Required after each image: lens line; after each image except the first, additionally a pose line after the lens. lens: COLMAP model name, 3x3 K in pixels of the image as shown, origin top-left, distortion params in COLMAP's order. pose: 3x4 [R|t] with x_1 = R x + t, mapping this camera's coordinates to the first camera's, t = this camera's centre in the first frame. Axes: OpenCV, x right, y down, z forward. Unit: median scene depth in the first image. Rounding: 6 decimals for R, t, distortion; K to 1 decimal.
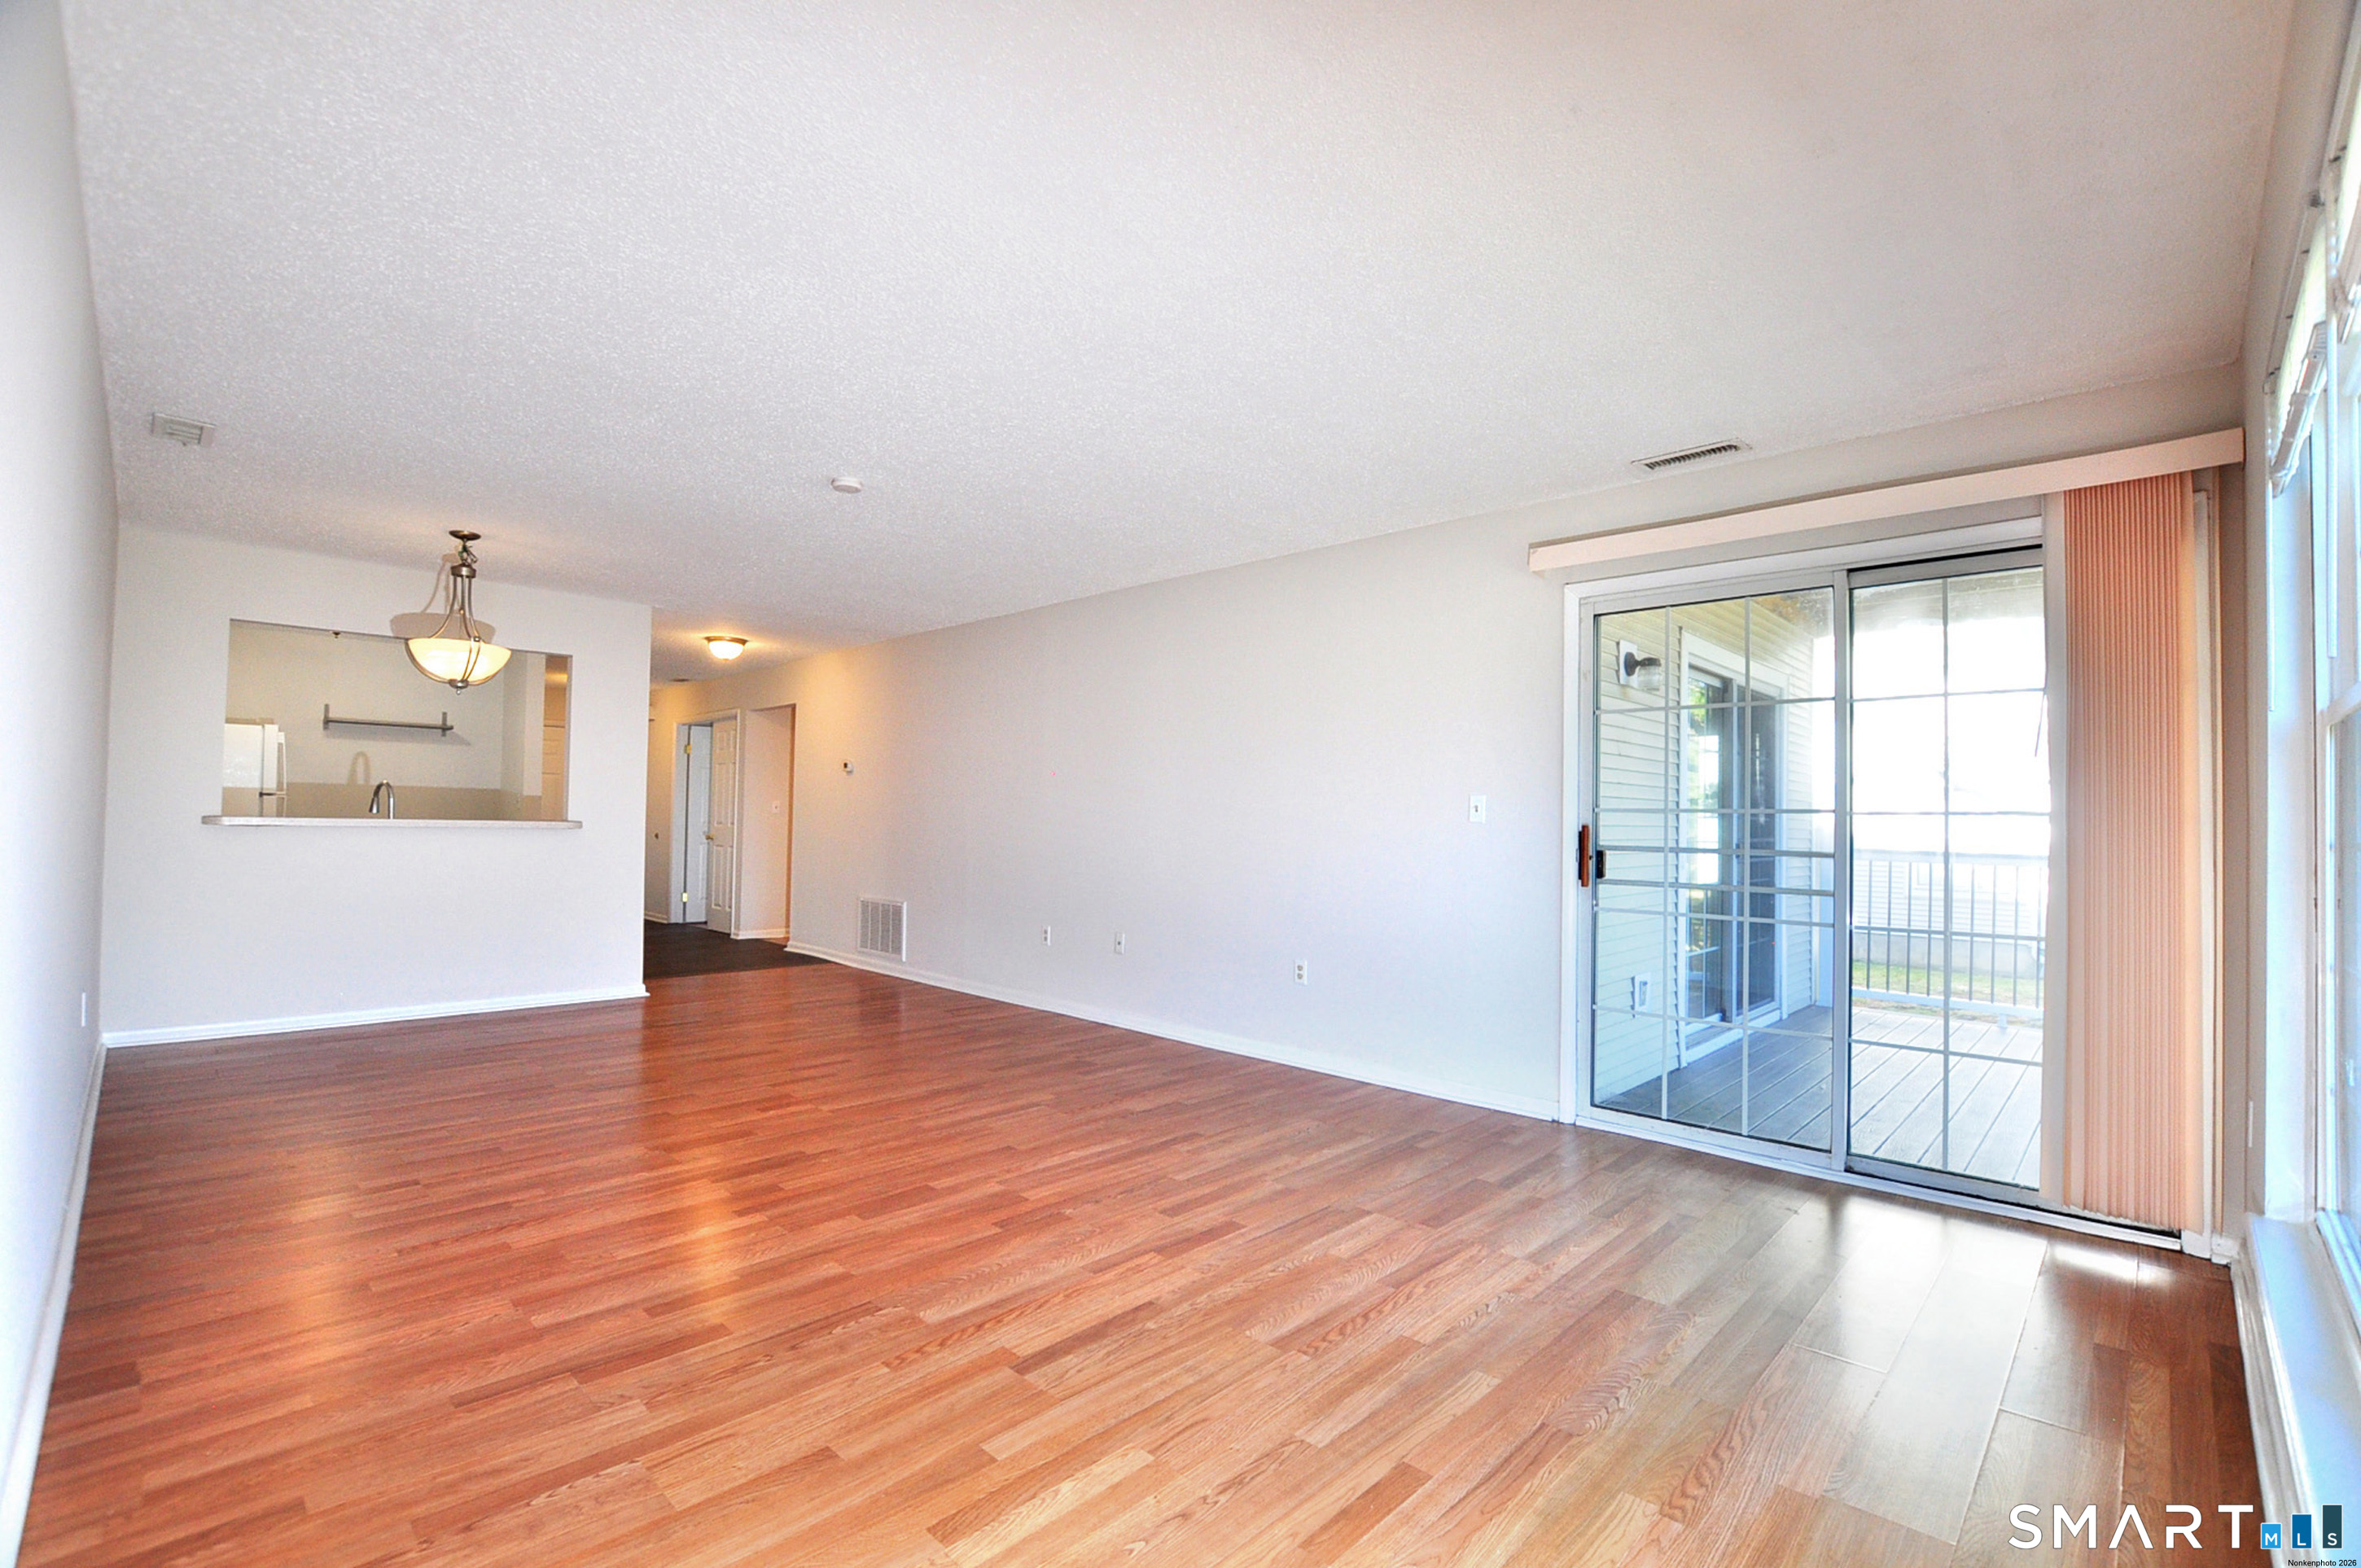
lens RADIAL K [[1035.1, 0, 1221.6], [0, 1035.1, 751.8], [0, 0, 1]] dist [-0.000584, -0.000406]
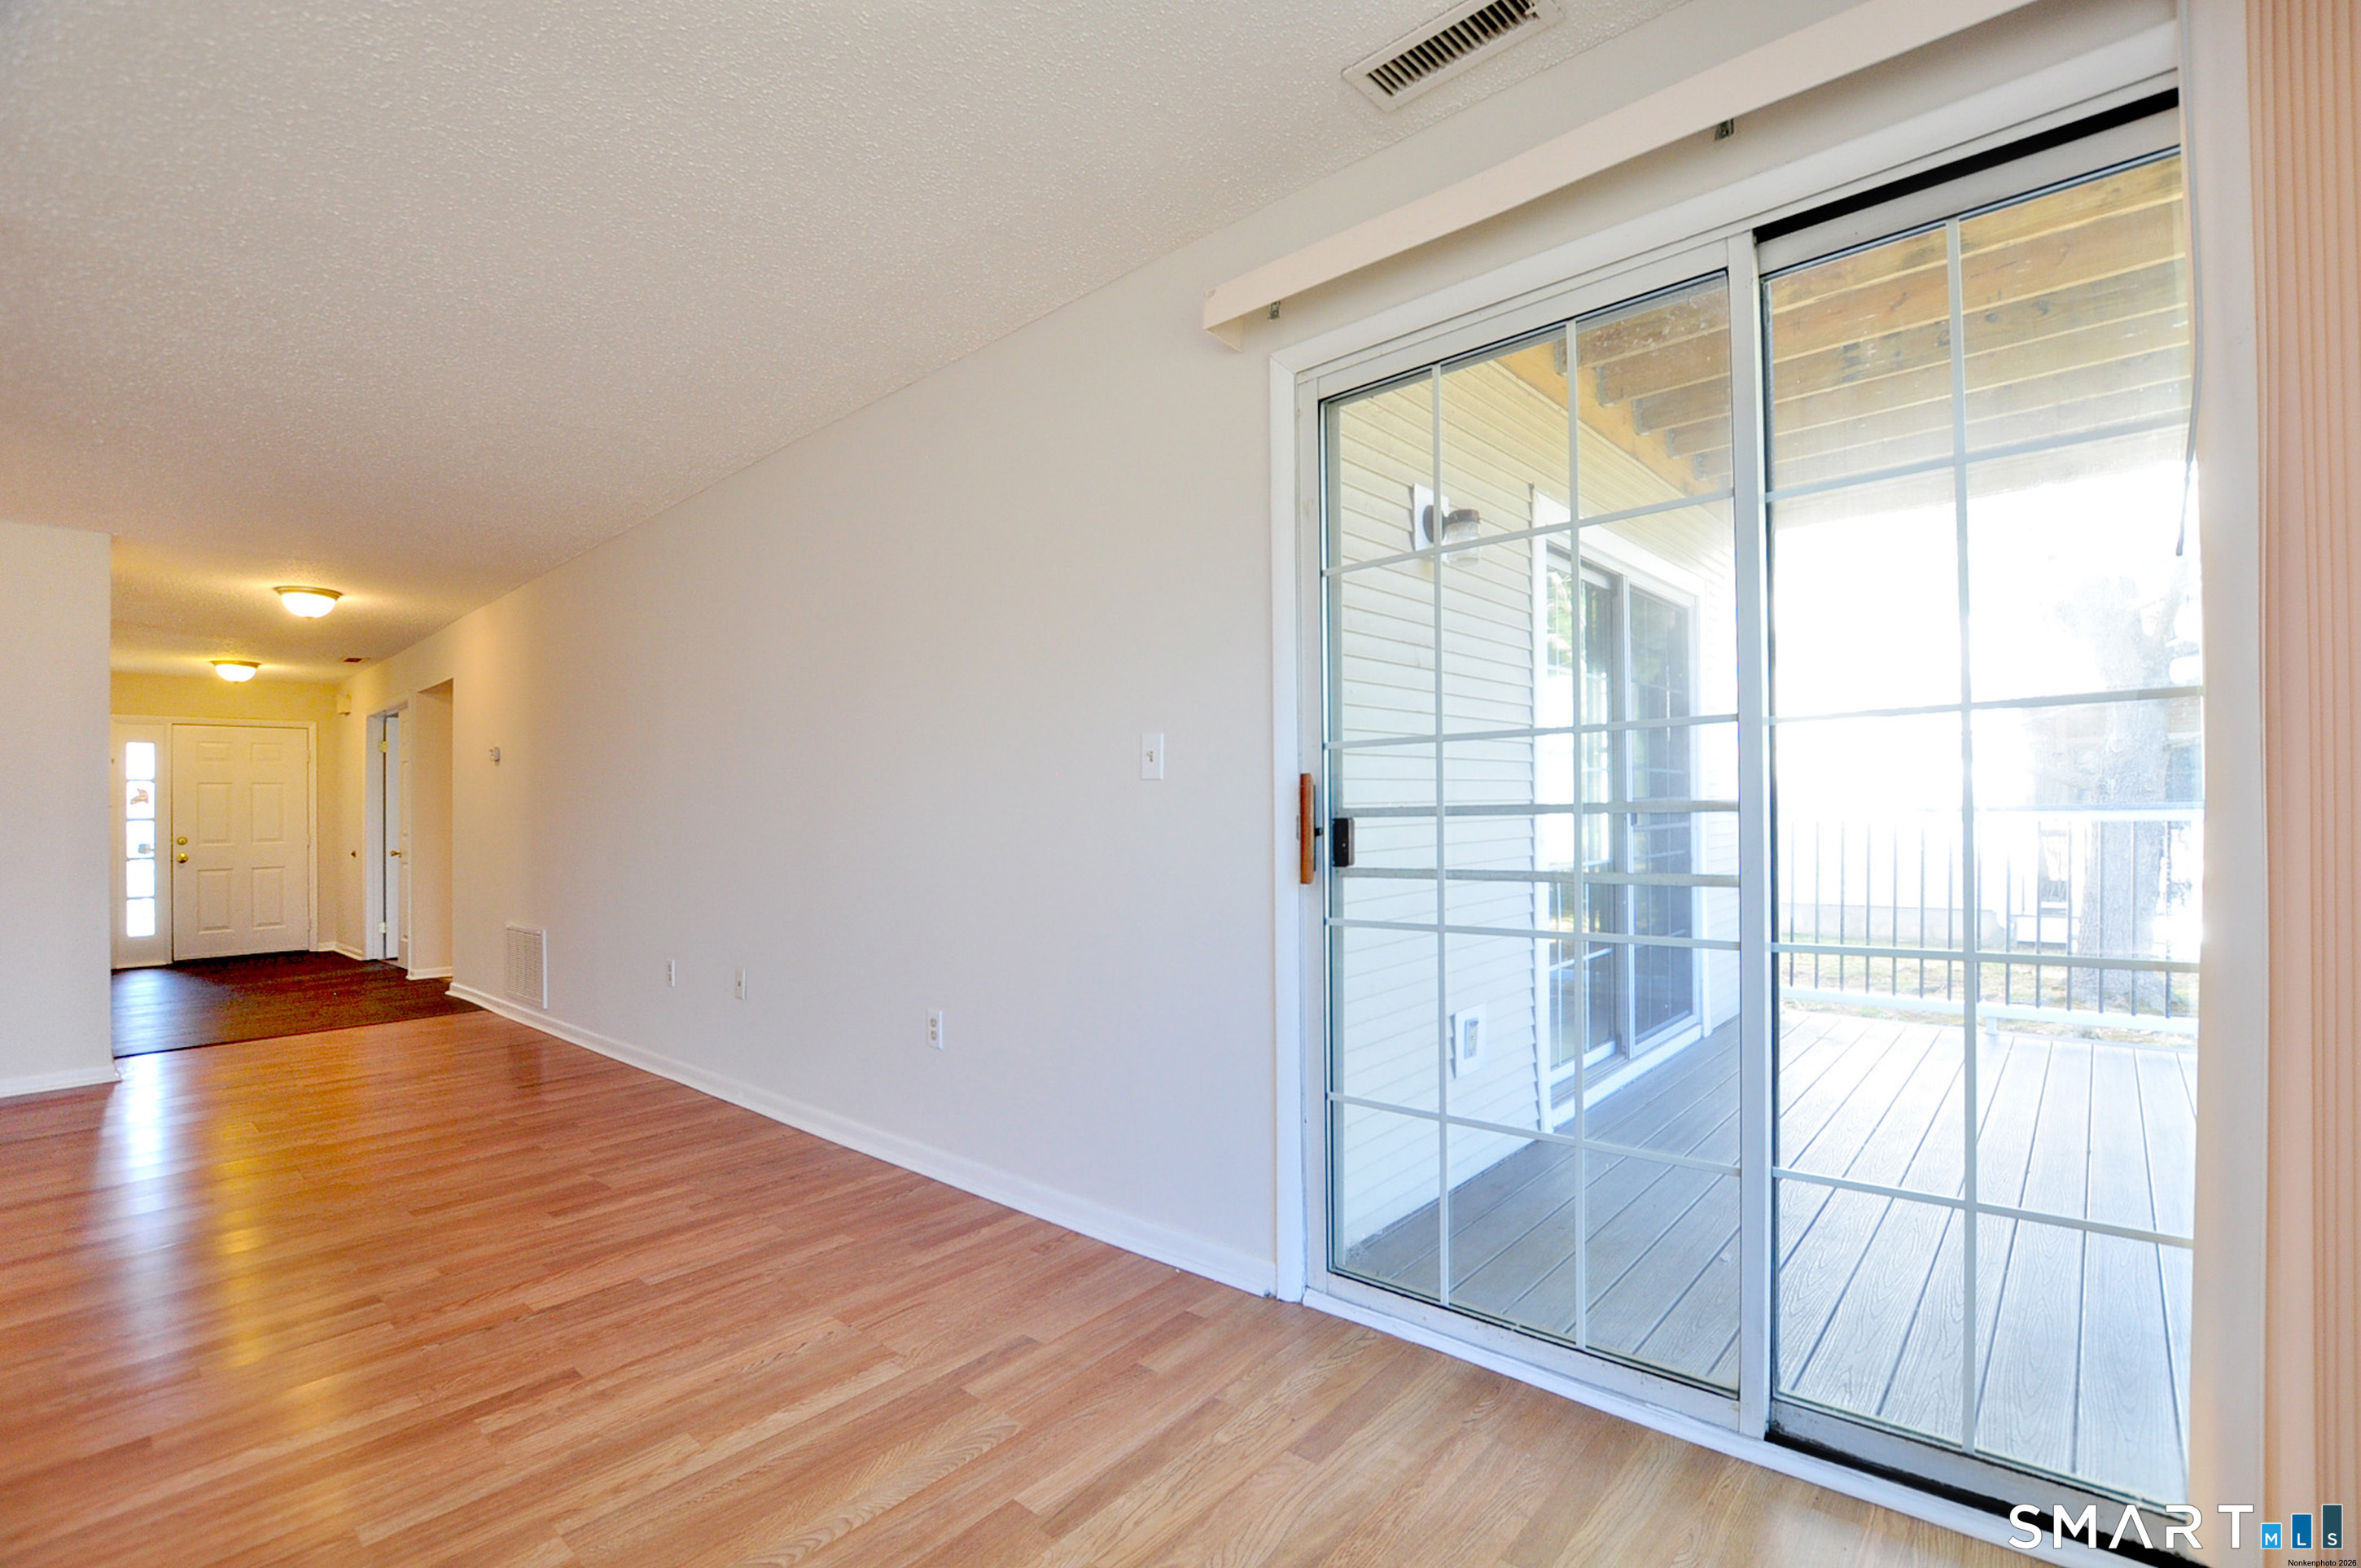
lens RADIAL K [[1048.3, 0, 1188.0], [0, 1048.3, 792.3], [0, 0, 1]] dist [-0.000847, -0.005798]
pose [[0.999096, -0.039051, 0.016821, 0.273140], [0.038245, 0.998216, 0.045839, 0.051928], [-0.018581, -0.045154, 0.998807, 0.431016]]
